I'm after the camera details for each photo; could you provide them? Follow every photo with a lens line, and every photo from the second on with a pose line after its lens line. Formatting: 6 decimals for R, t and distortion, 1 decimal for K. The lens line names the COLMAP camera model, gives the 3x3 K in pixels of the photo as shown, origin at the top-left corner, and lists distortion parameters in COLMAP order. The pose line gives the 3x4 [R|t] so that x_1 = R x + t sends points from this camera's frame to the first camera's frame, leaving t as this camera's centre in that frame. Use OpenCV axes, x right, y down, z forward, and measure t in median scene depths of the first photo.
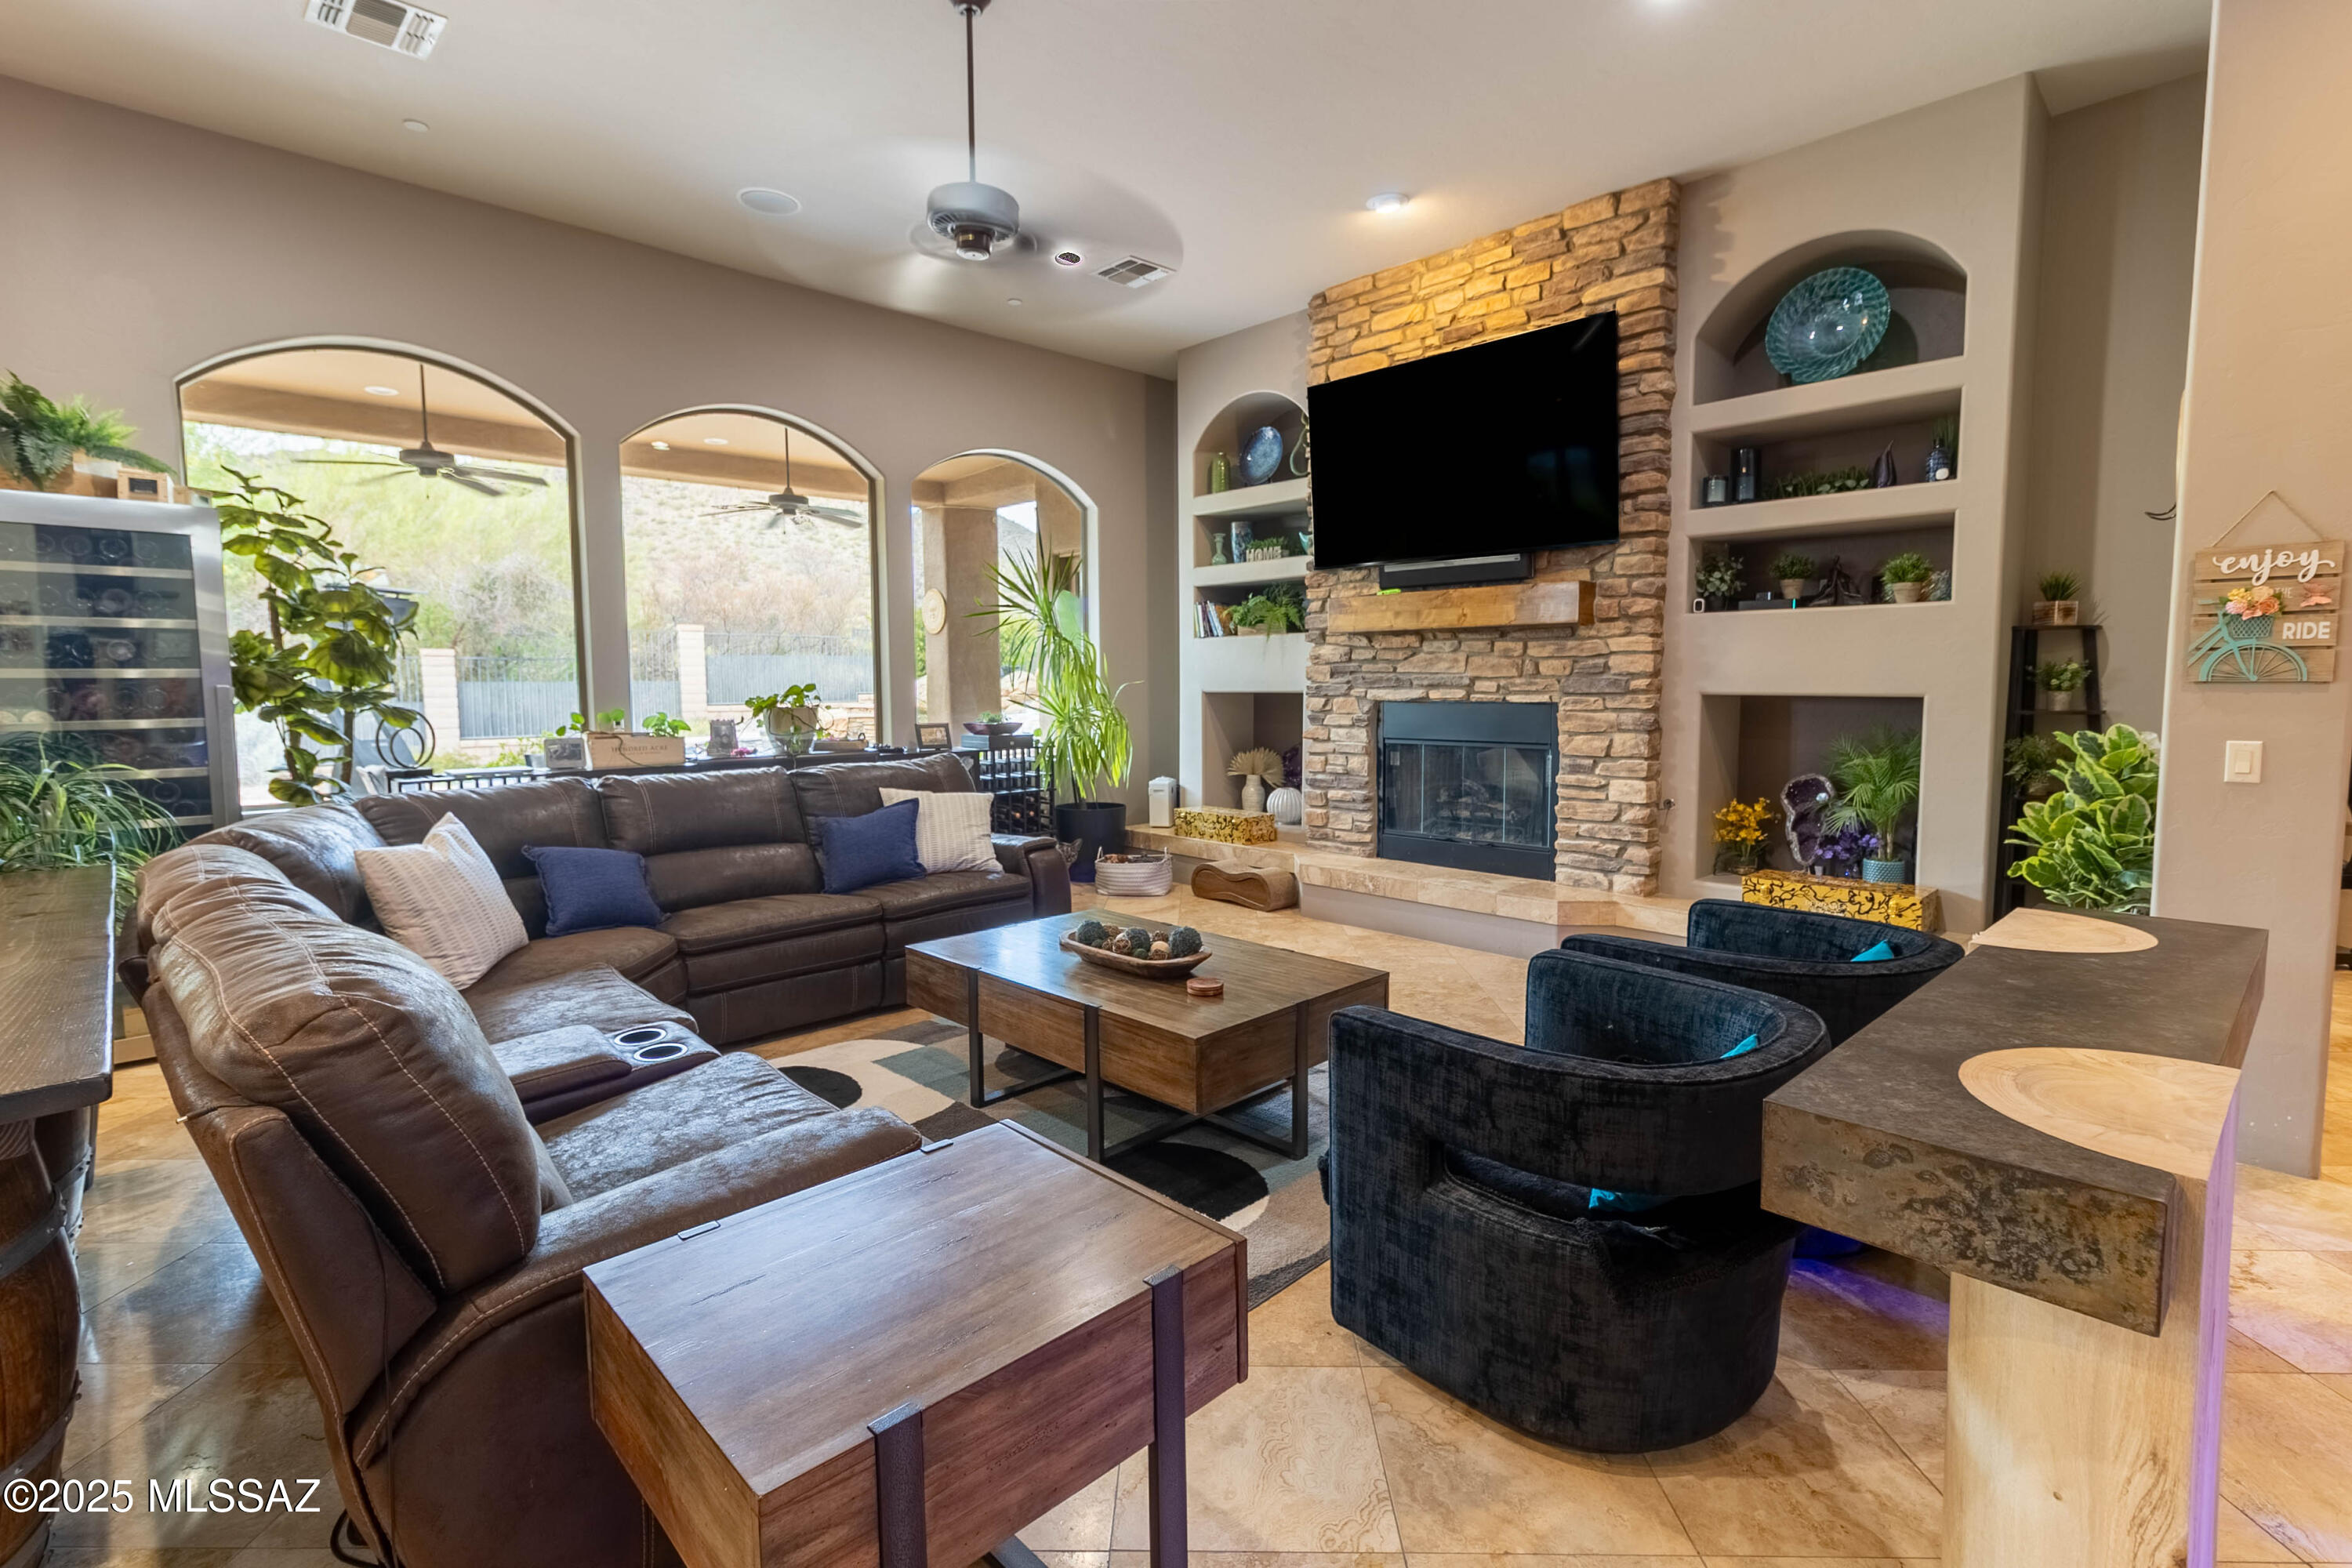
lens RADIAL K [[1078.3, 0, 1168.9], [0, 1078.3, 767.5], [0, 0, 1]] dist [0.000755, 0.001101]
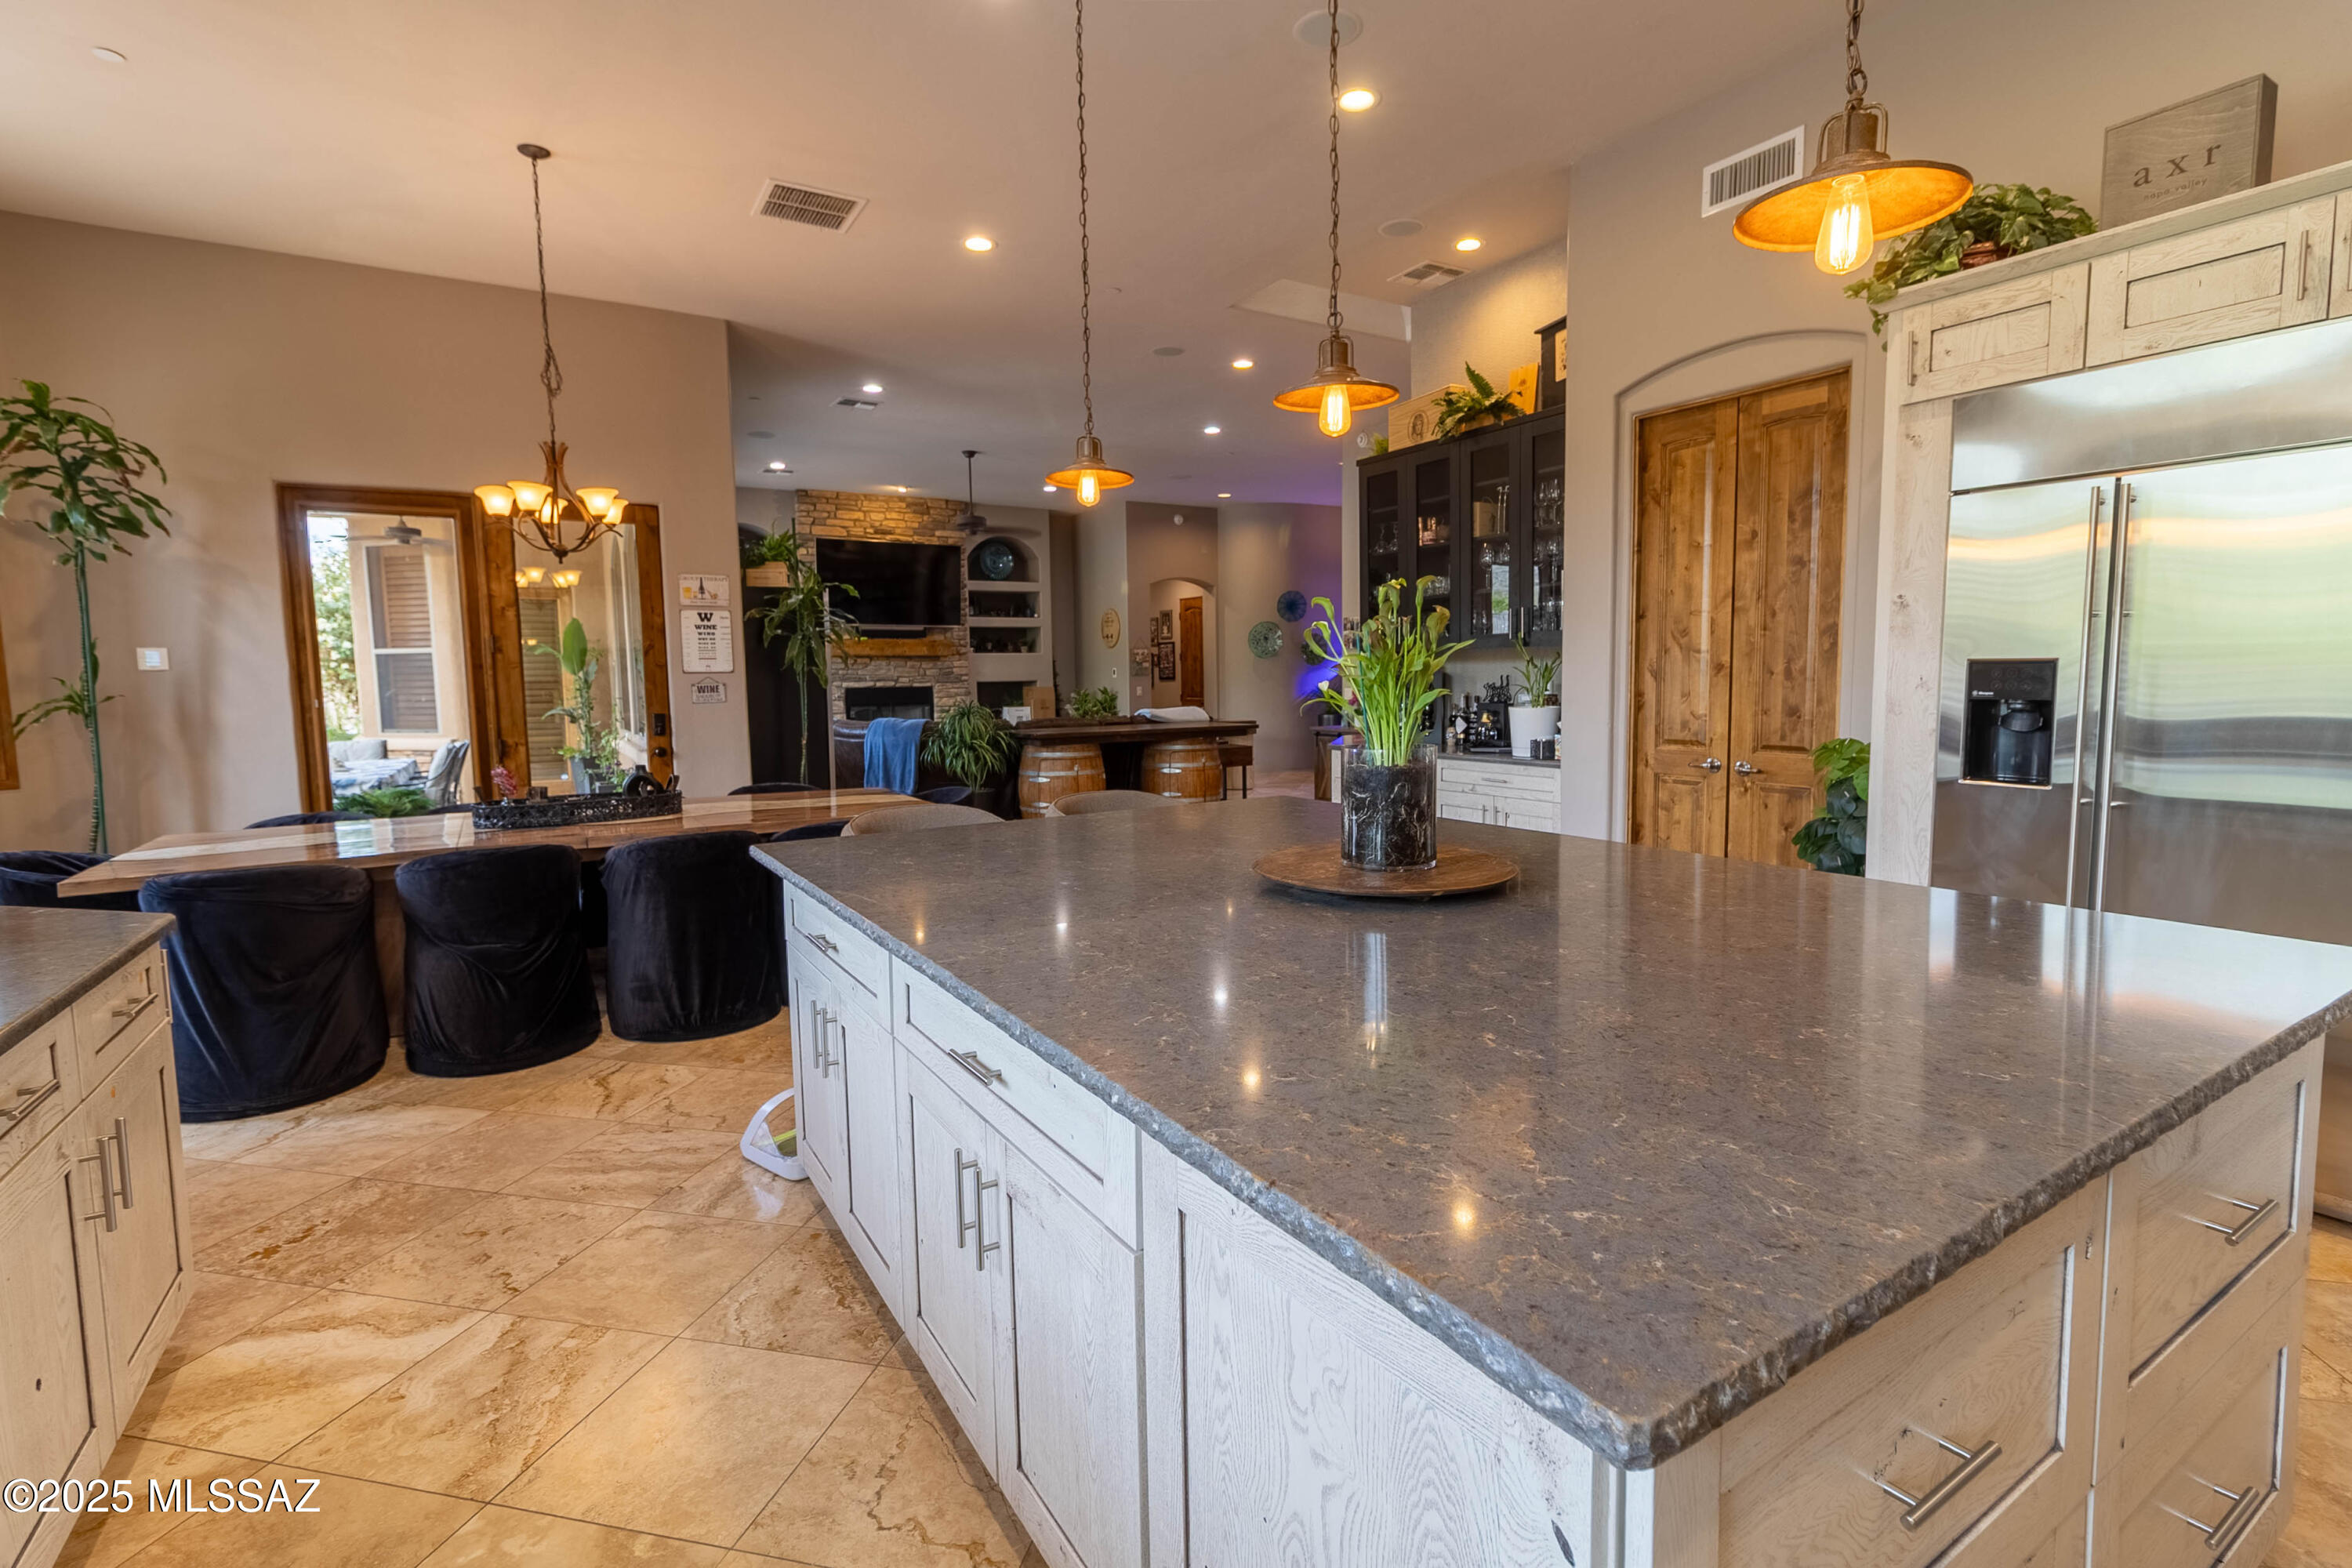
lens RADIAL K [[1078.3, 0, 1188.0], [0, 1078.3, 769.1], [0, 0, 1]] dist [0.000755, 0.001101]
pose [[0.198684, -0.082809, 0.976559, -1.994503], [0.092401, 0.993568, 0.065452, 0.024352], [-0.975698, 0.077231, 0.205058, -0.104124]]
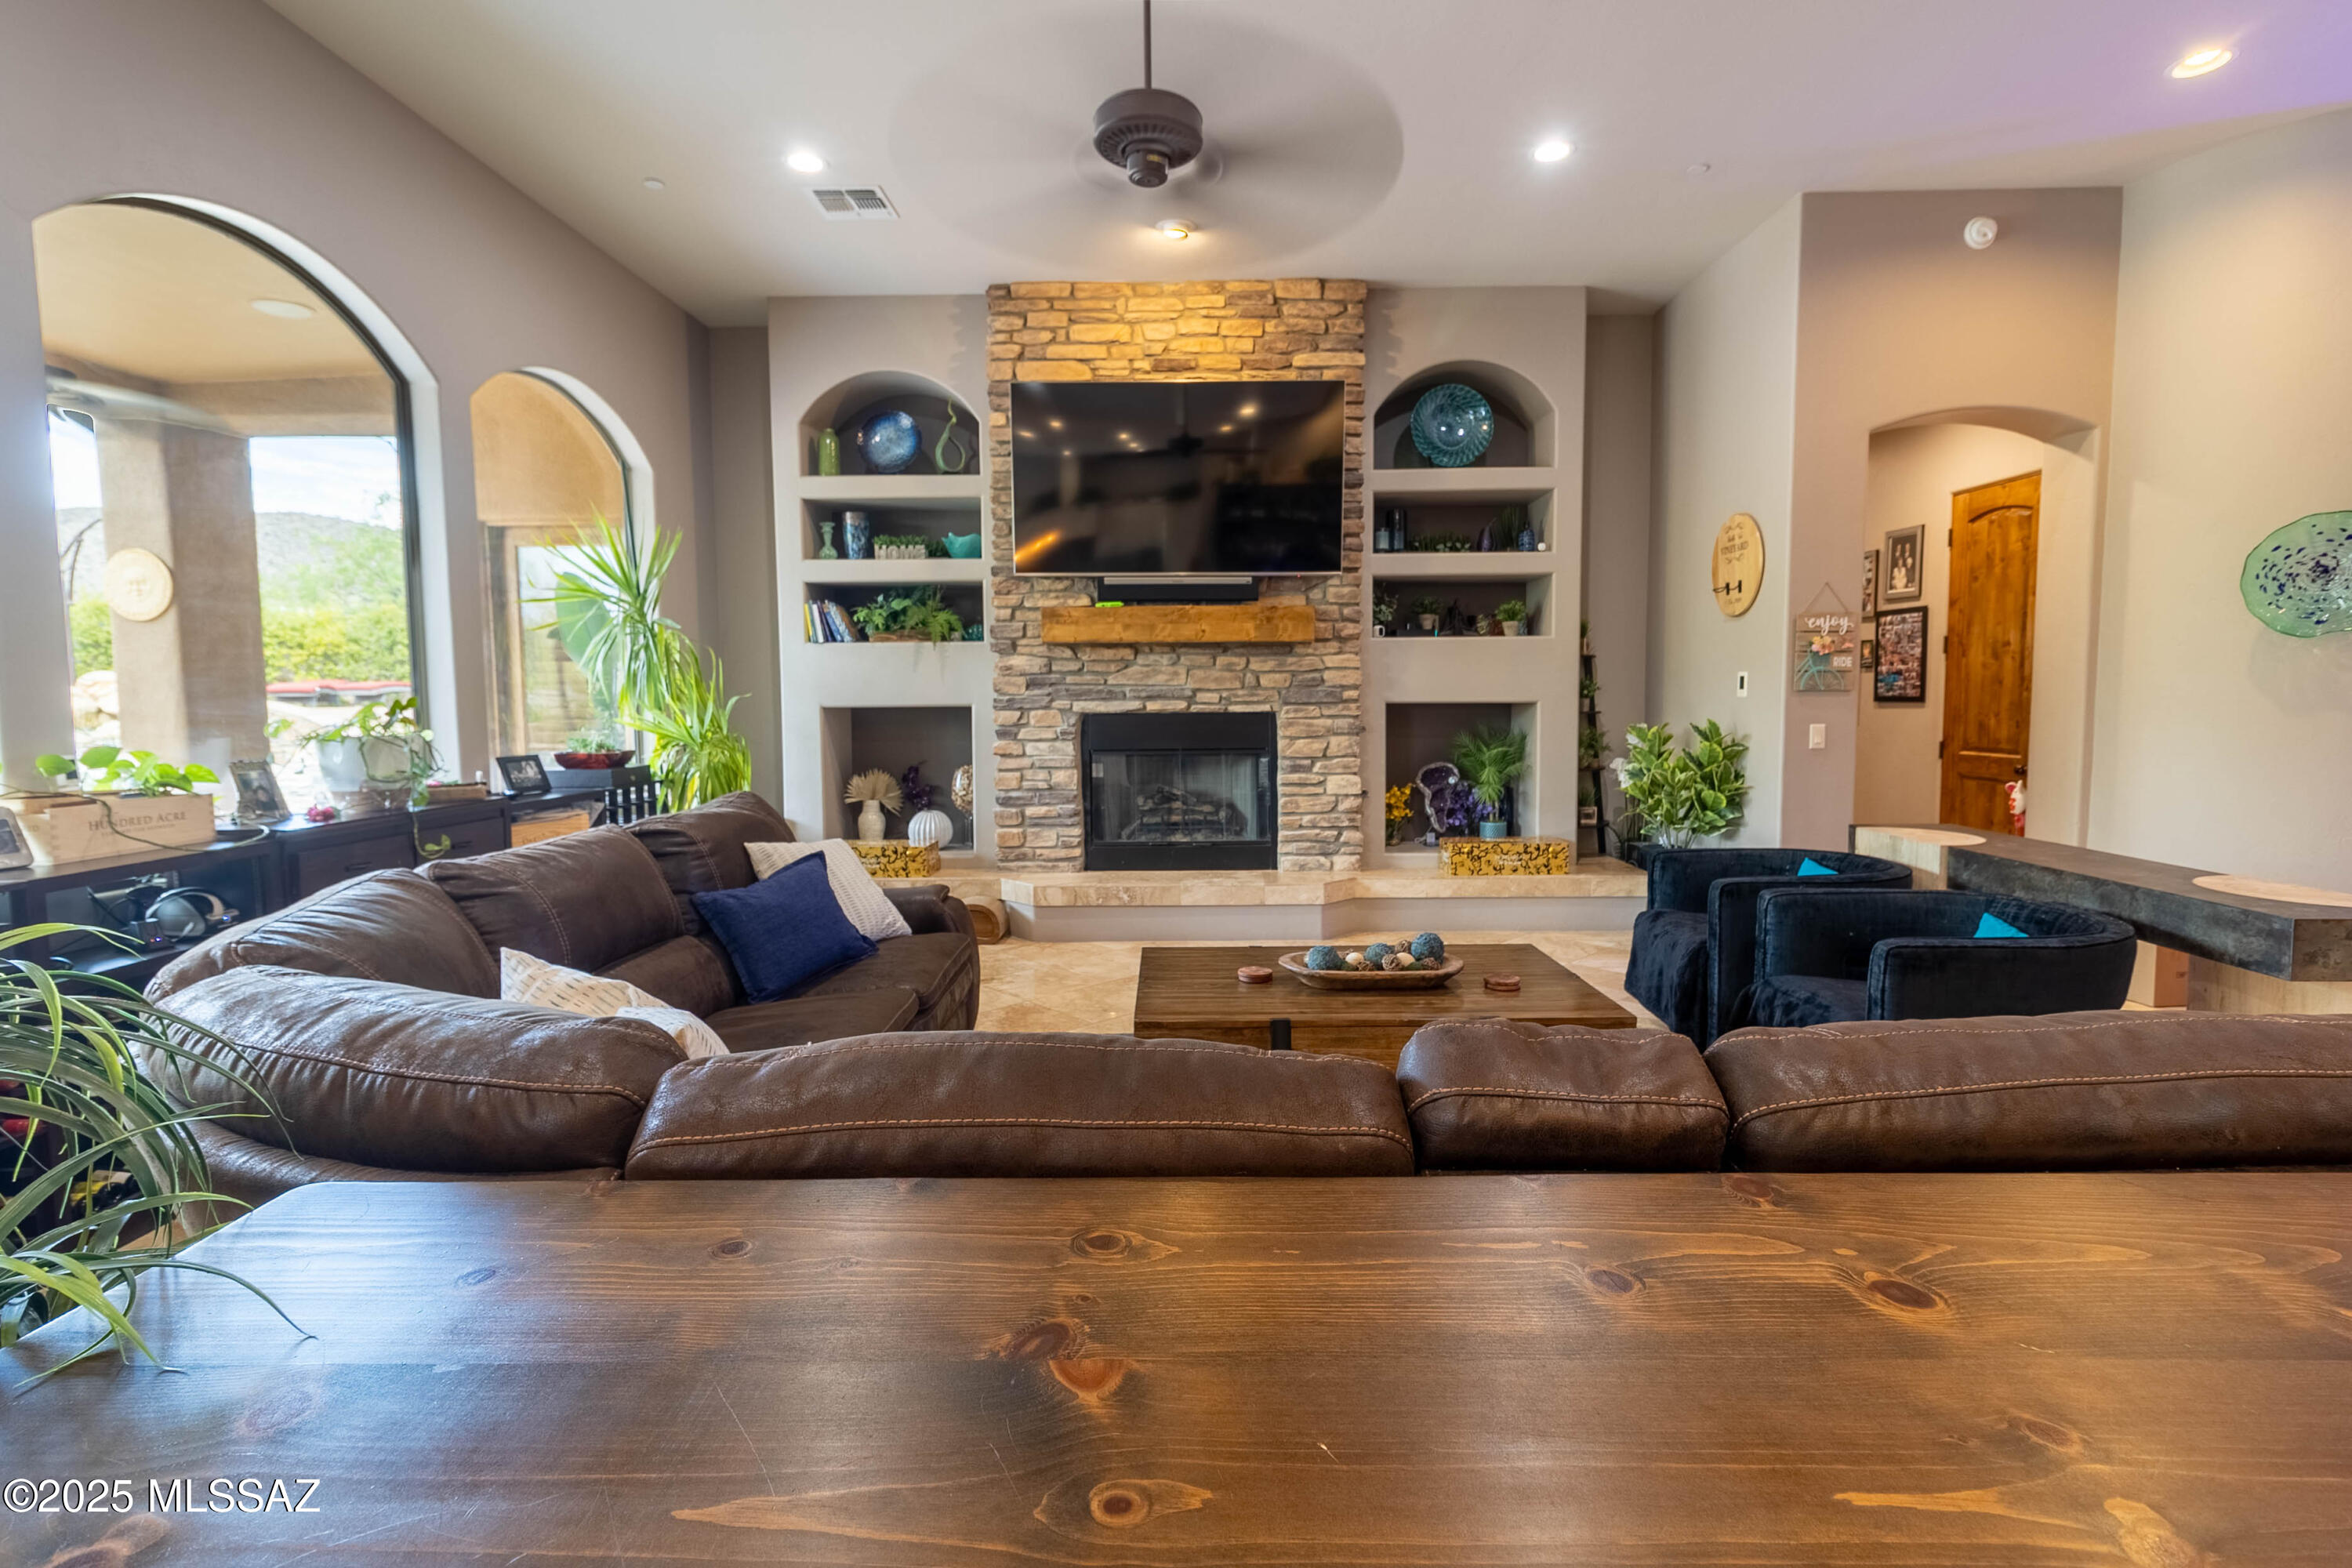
lens RADIAL K [[1078.3, 0, 1185.9], [0, 1078.3, 769.8], [0, 0, 1]] dist [0.000755, 0.001101]
pose [[0.699129, -0.050290, 0.713225, -0.503474], [0.060194, 0.998122, 0.011375, -0.017075], [-0.712457, 0.034979, 0.700843, 0.267212]]
